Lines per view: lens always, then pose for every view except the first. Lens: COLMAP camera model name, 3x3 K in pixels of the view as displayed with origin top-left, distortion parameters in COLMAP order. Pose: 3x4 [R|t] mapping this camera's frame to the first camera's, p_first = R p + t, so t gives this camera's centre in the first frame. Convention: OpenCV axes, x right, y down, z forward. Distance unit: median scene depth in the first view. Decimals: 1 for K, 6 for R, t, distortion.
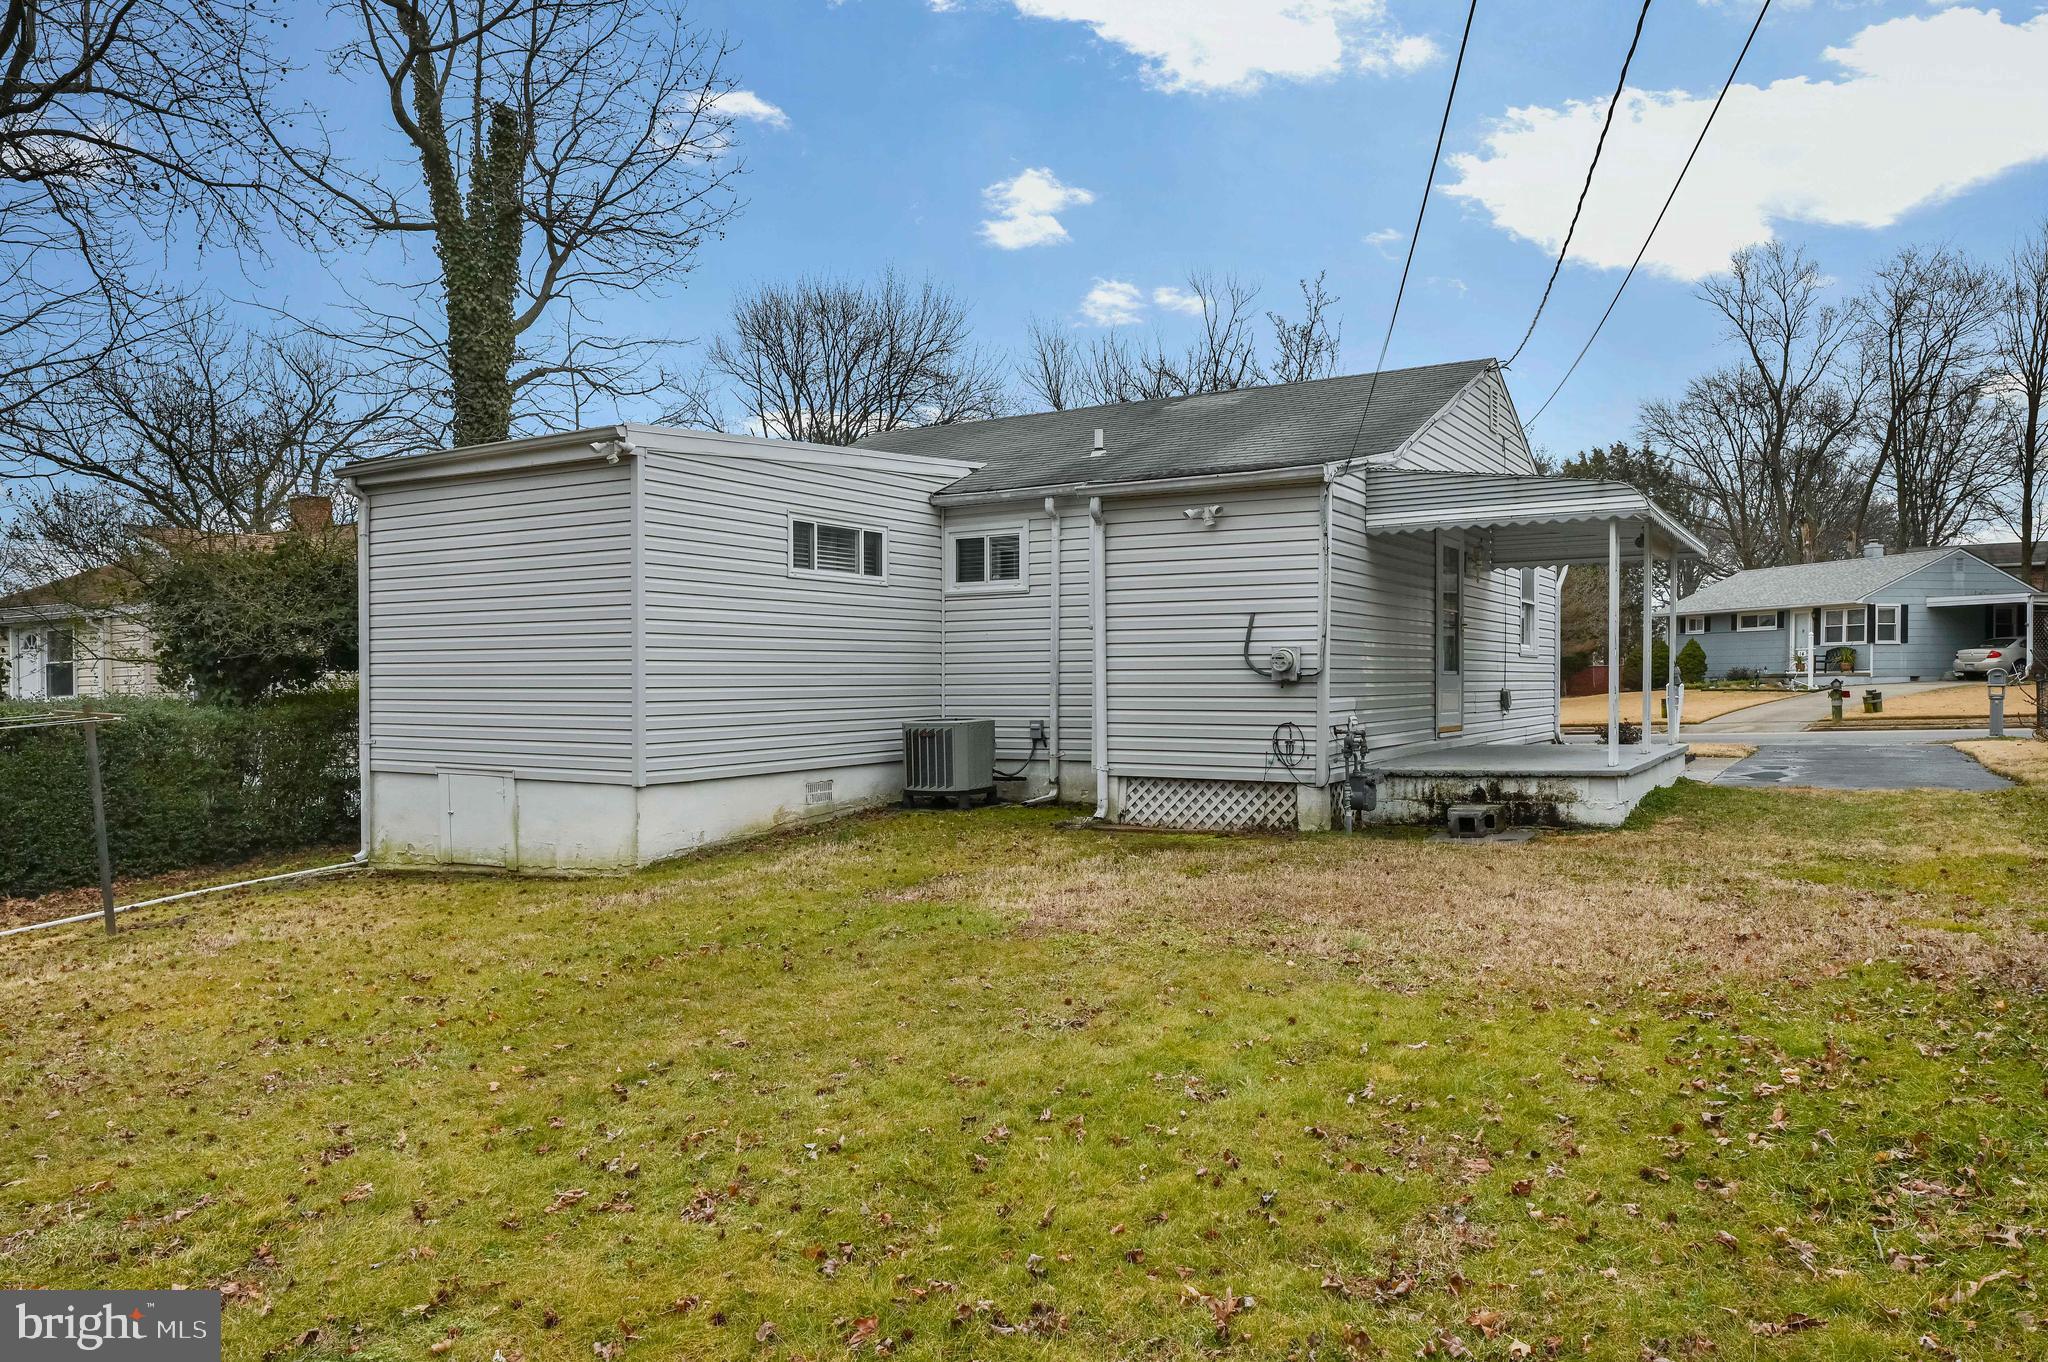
lens RADIAL K [[1394.5, 0, 1067.8], [0, 1394.5, 708.9], [0, 0, 1]] dist [-0.001570, -0.001219]
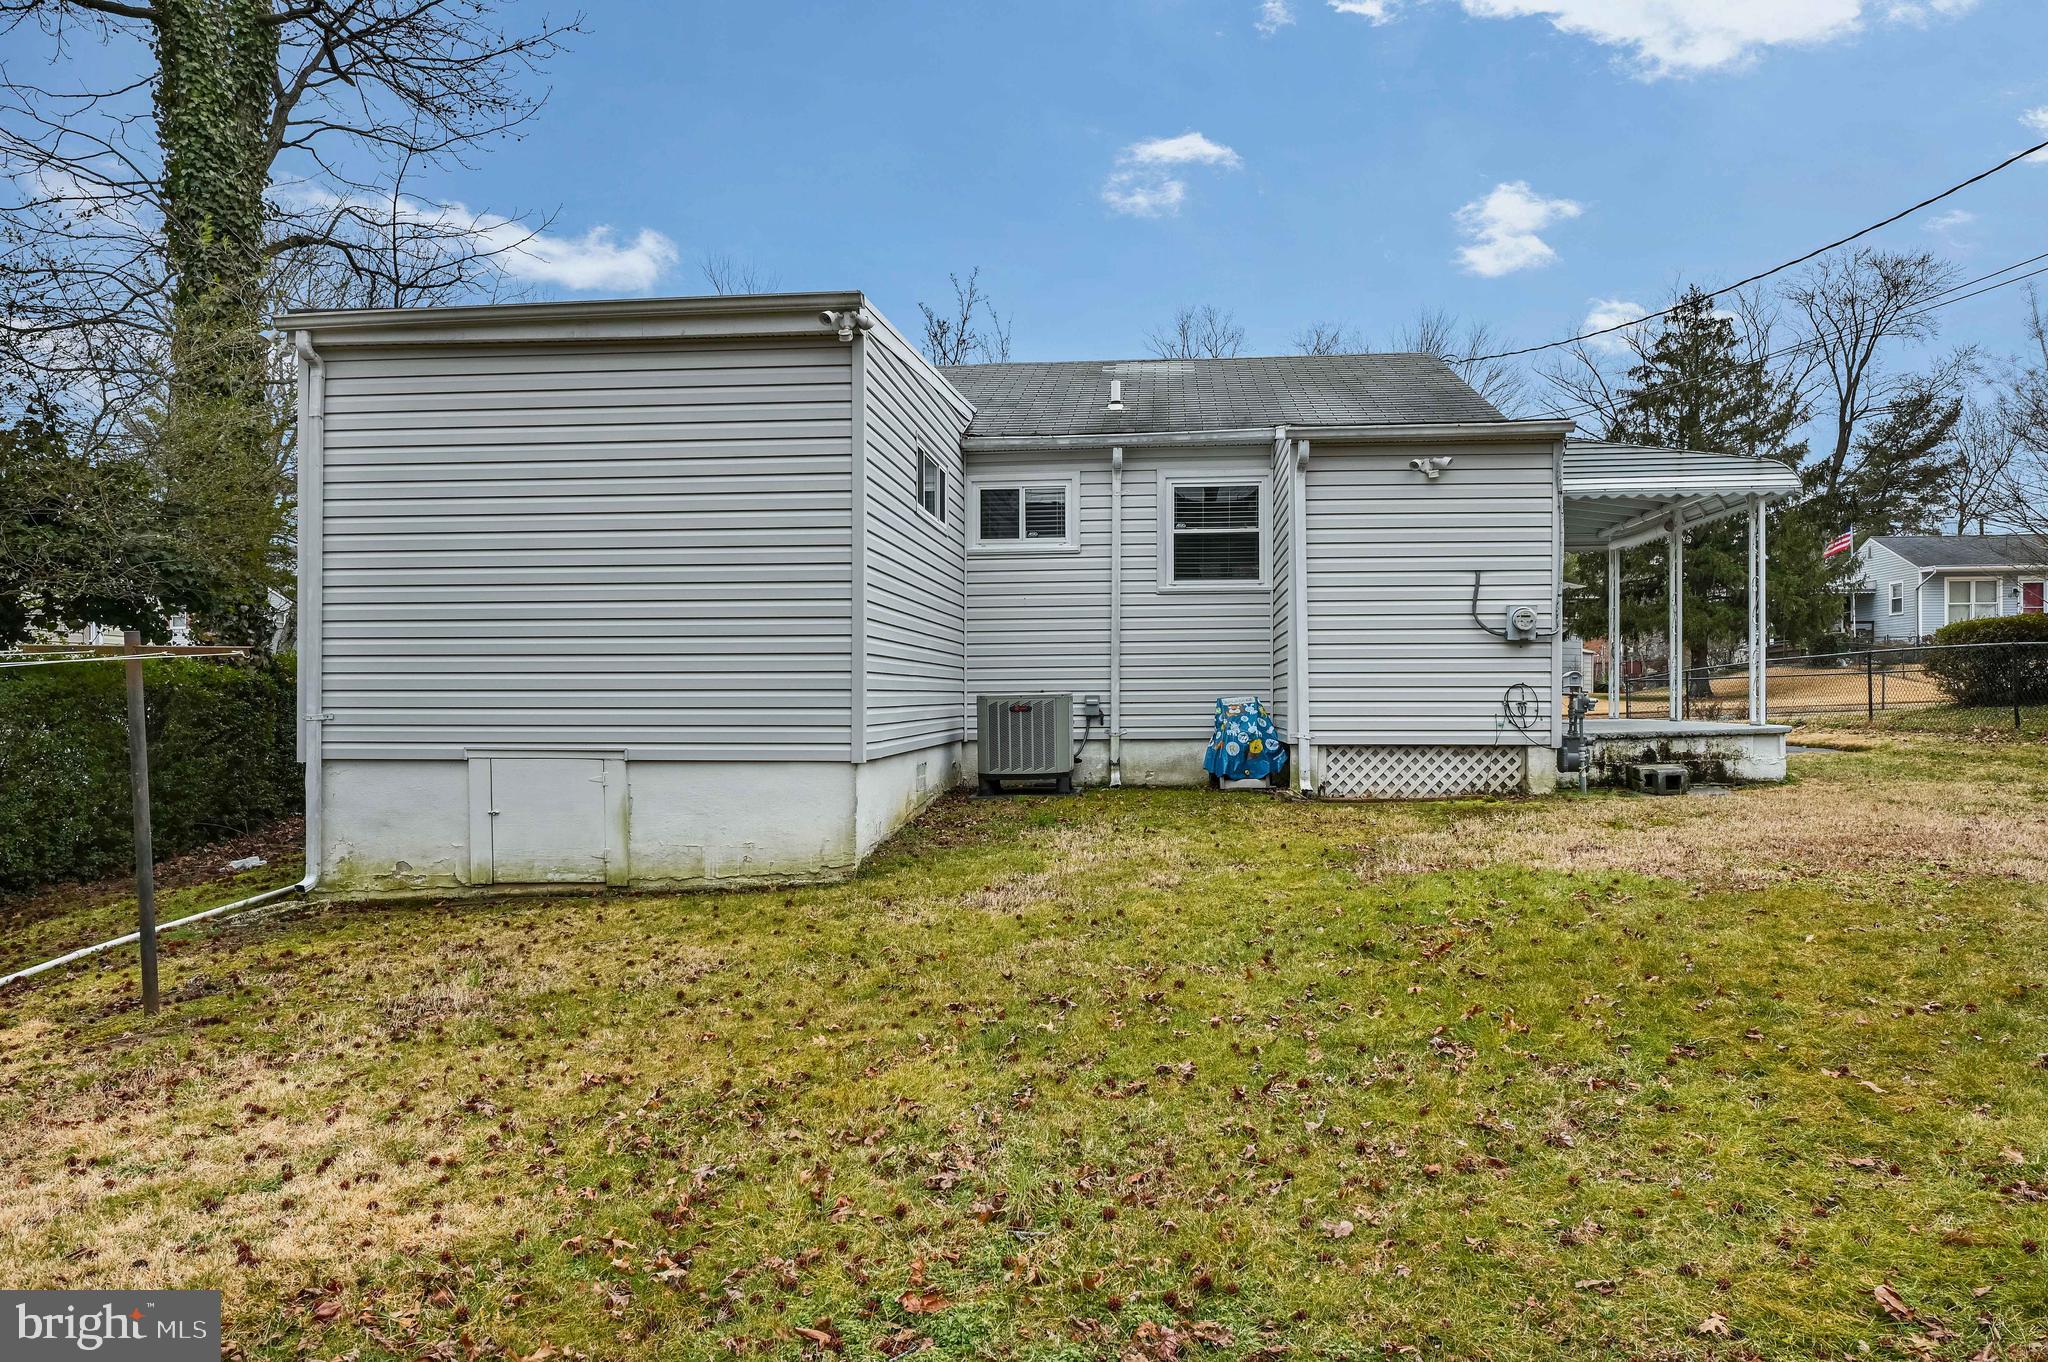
lens RADIAL K [[1394.5, 0, 1067.8], [0, 1394.5, 708.9], [0, 0, 1]] dist [-0.001570, -0.001219]
pose [[0.901817, -0.001862, 0.432115, -0.512300], [0.009180, 0.999848, -0.014850, 0.036457], [-0.432021, 0.017359, 0.901696, 0.241196]]
